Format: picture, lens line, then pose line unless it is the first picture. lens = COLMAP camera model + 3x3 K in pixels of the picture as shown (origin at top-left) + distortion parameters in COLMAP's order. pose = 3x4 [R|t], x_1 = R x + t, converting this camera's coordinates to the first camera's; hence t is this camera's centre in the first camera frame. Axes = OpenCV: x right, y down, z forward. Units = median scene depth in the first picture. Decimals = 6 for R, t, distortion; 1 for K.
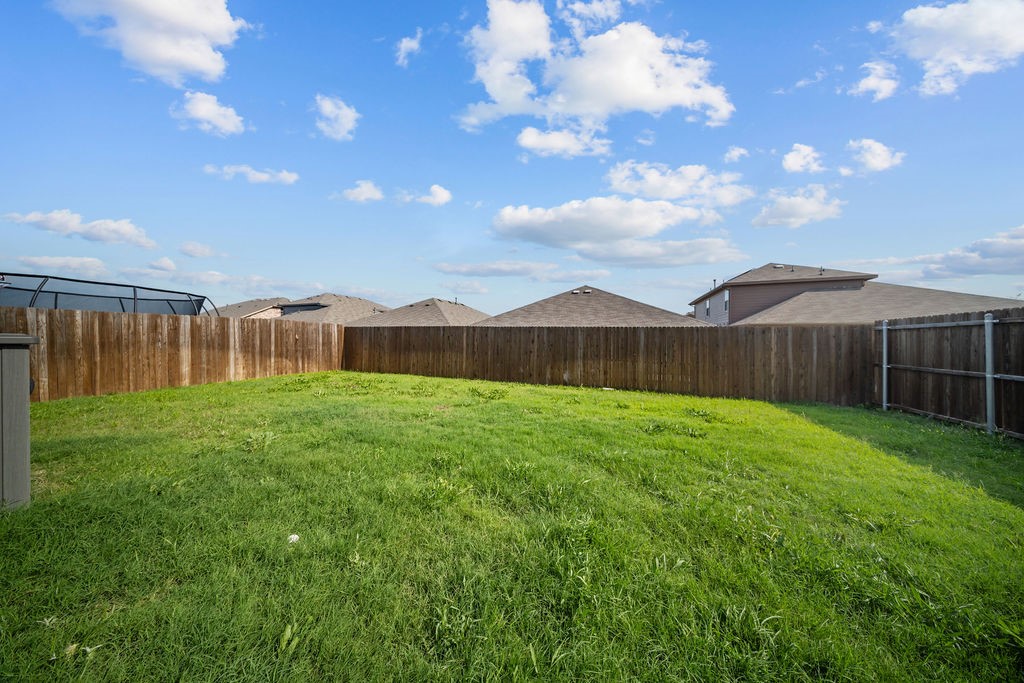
lens RADIAL K [[301.7, 0, 512.8], [0, 301.7, 340.3], [0, 0, 1]] dist [-0.001153, -0.000524]
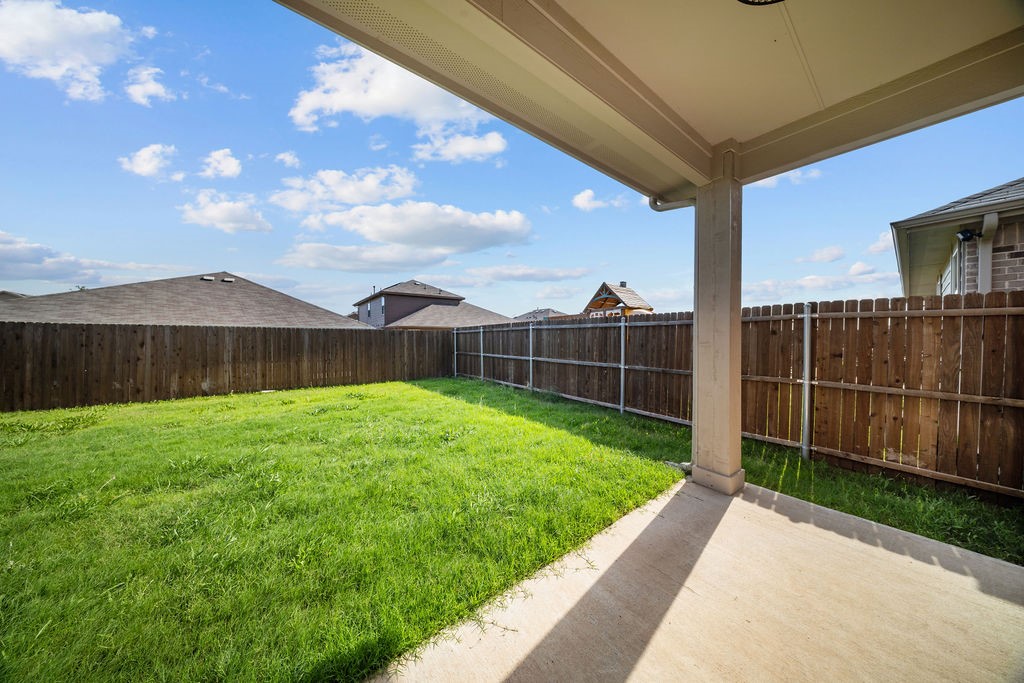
lens RADIAL K [[301.7, 0, 517.1], [0, 301.7, 338.0], [0, 0, 1]] dist [-0.001153, -0.000524]
pose [[0.522752, -0.011502, 0.852407, -0.091171], [0.011527, 0.999913, 0.006423, -0.008640], [-0.852407, 0.006468, 0.522839, -0.196391]]
